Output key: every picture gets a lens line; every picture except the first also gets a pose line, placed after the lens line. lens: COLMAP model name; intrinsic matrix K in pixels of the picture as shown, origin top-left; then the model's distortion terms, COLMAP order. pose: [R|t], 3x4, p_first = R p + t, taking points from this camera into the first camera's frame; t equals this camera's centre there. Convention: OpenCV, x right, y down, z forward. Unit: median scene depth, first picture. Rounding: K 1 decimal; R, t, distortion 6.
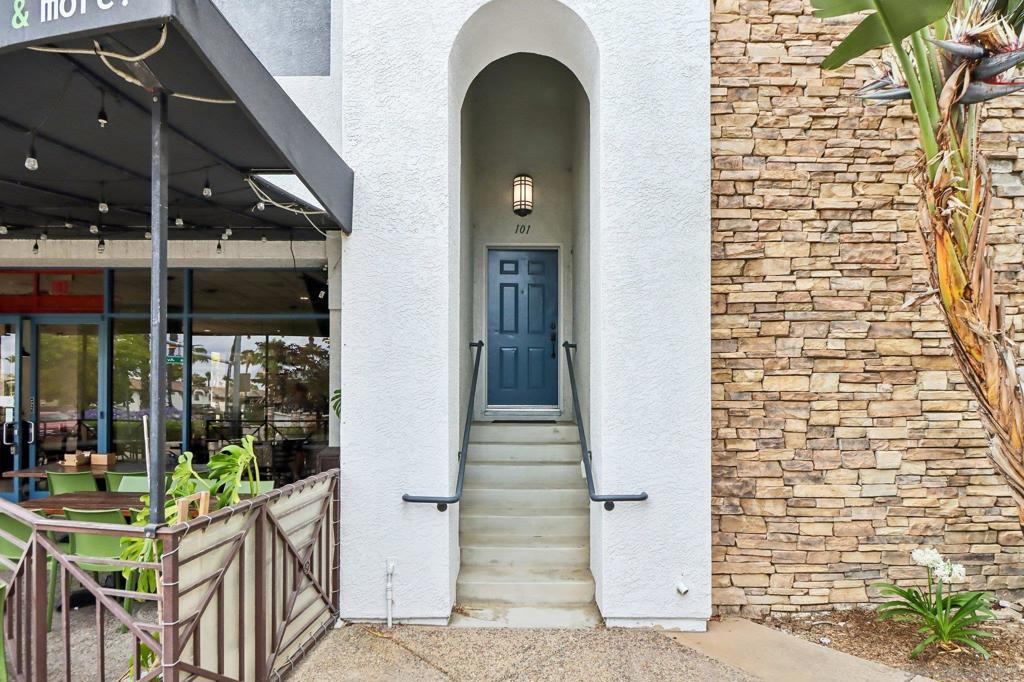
lens RADIAL K [[571.0, 0, 512.1], [0, 571.0, 390.0], [0, 0, 1]] dist [-0.004982, -0.001346]
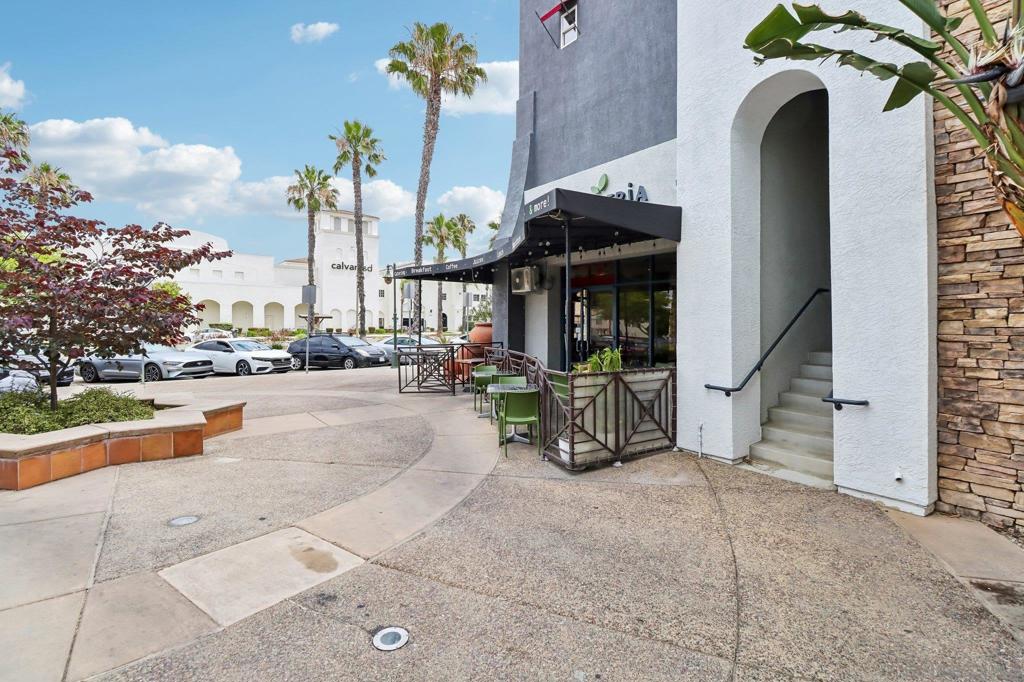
lens RADIAL K [[484.5, 0, 520.3], [0, 484.5, 320.9], [0, 0, 1]] dist [-0.000849, -0.012623]
pose [[0.592002, -0.002665, -0.805932, 0.631640], [-0.001529, 0.999989, -0.004430, -0.004472], [0.805935, 0.003854, 0.591991, -0.332751]]
